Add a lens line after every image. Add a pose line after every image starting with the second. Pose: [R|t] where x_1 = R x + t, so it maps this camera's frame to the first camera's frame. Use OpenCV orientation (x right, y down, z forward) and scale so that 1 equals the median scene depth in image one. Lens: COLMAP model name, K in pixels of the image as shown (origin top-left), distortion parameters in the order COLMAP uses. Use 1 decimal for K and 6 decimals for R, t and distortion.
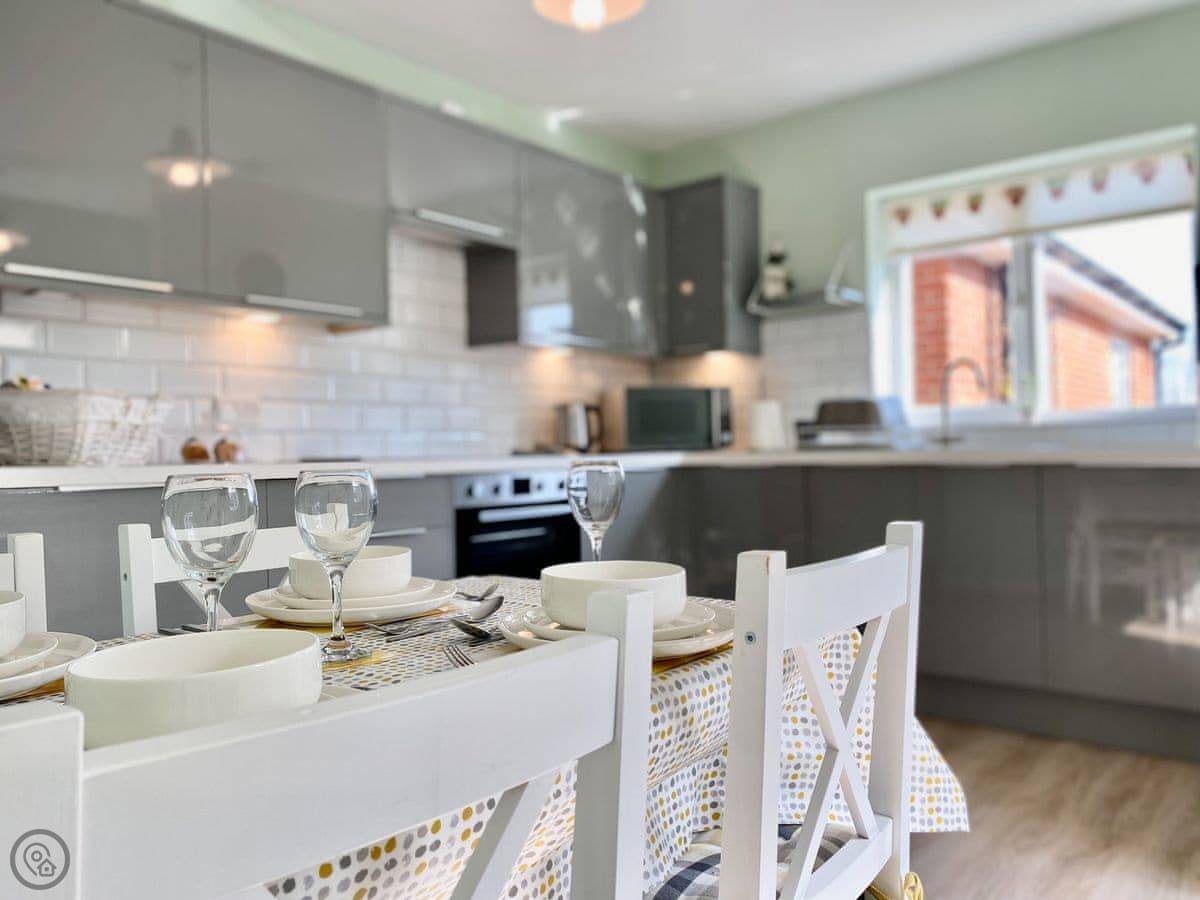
lens RADIAL K [[918.9, 0, 600.0], [0, 918.9, 450.0], [0, 0, 1]] dist [0.002850, -0.001365]
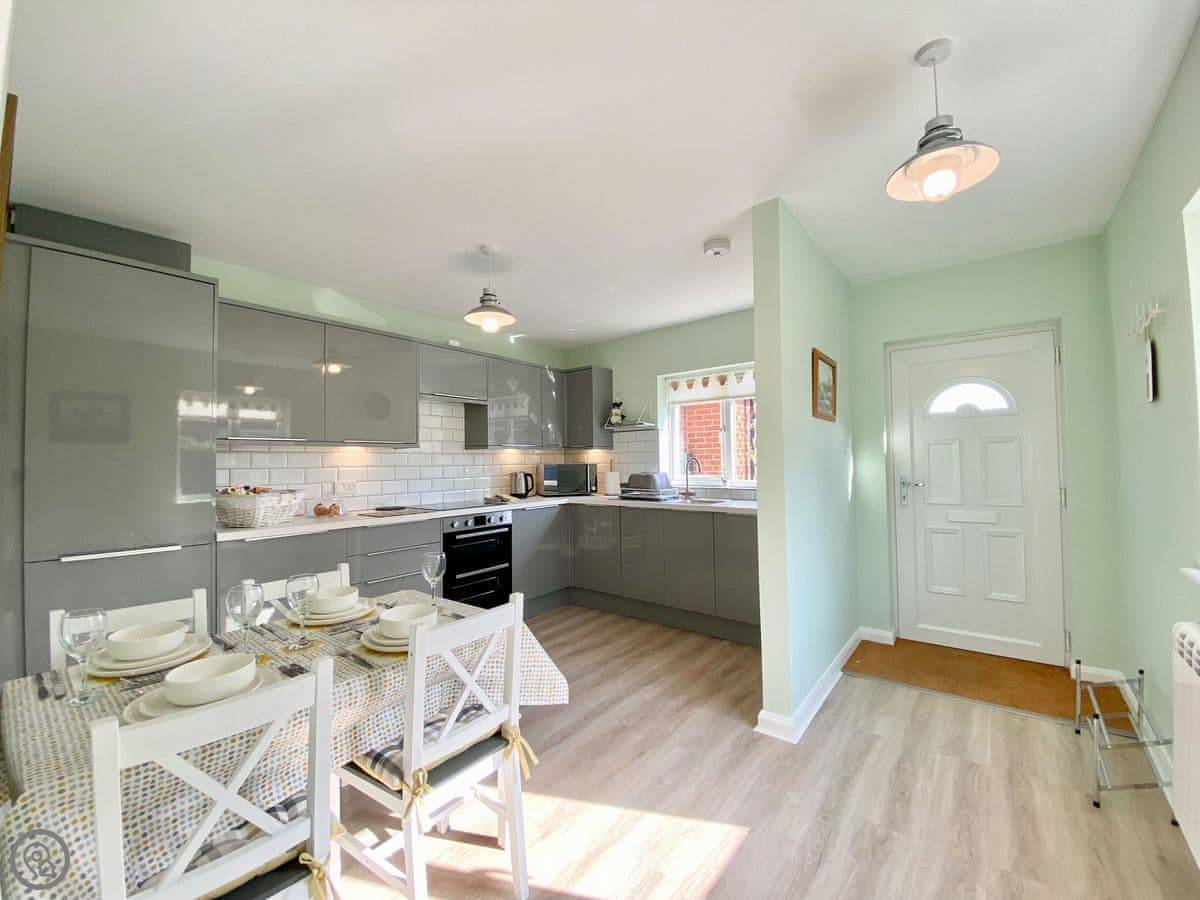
lens RADIAL K [[479.2, 0, 598.6], [0, 479.2, 452.4], [0, 0, 1]] dist [0.027324, -0.030452]
pose [[0.999879, 0.007352, 0.013728, 0.143859], [-0.007101, 0.999809, -0.018190, -0.083015], [-0.013860, 0.018091, 0.999740, -0.114882]]
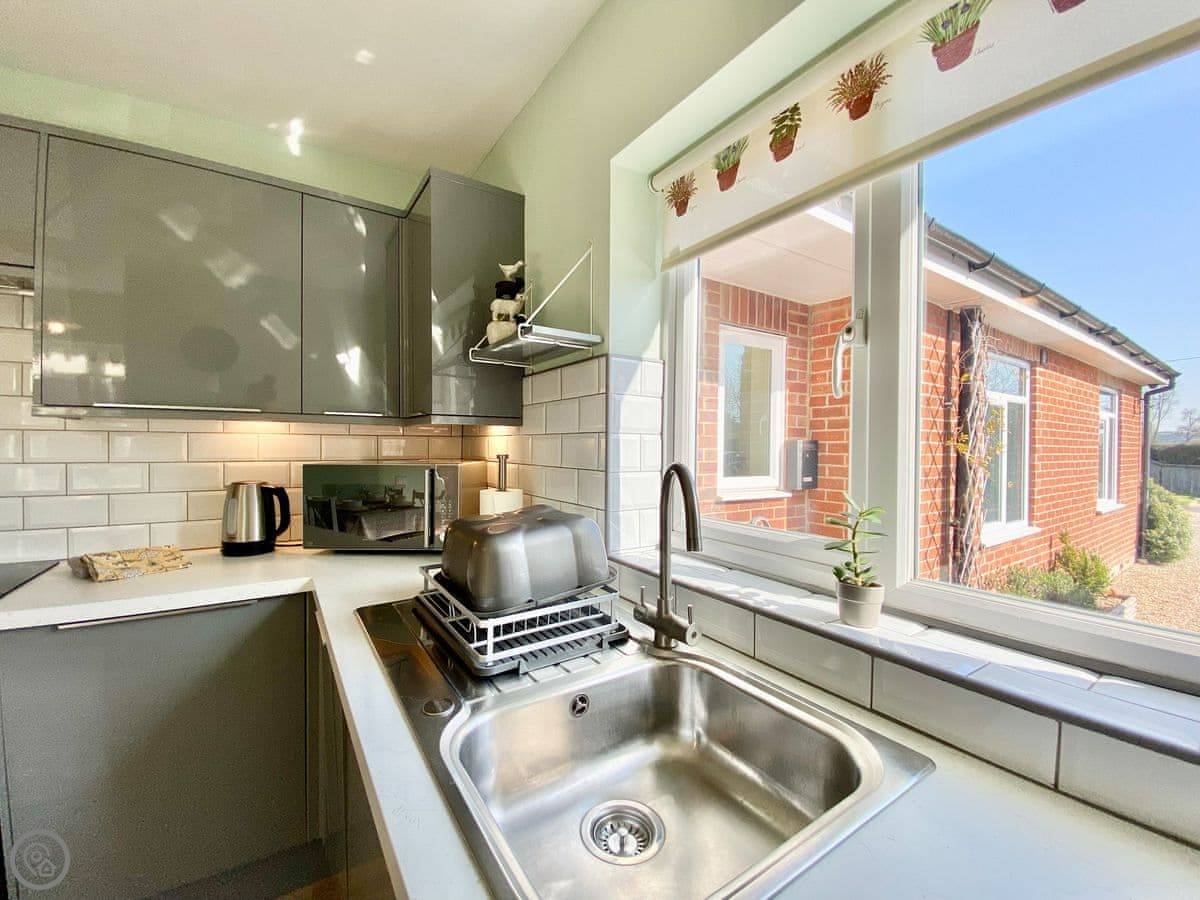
lens RADIAL K [[492.5, 0, 600.0], [0, 492.5, 450.0], [0, 0, 1]] dist [0.029146, -0.028709]
pose [[0.959740, 0.032762, -0.278971, 0.390945], [-0.028435, 0.999405, 0.019543, -0.101351], [0.279445, -0.010823, 0.960101, 0.707473]]
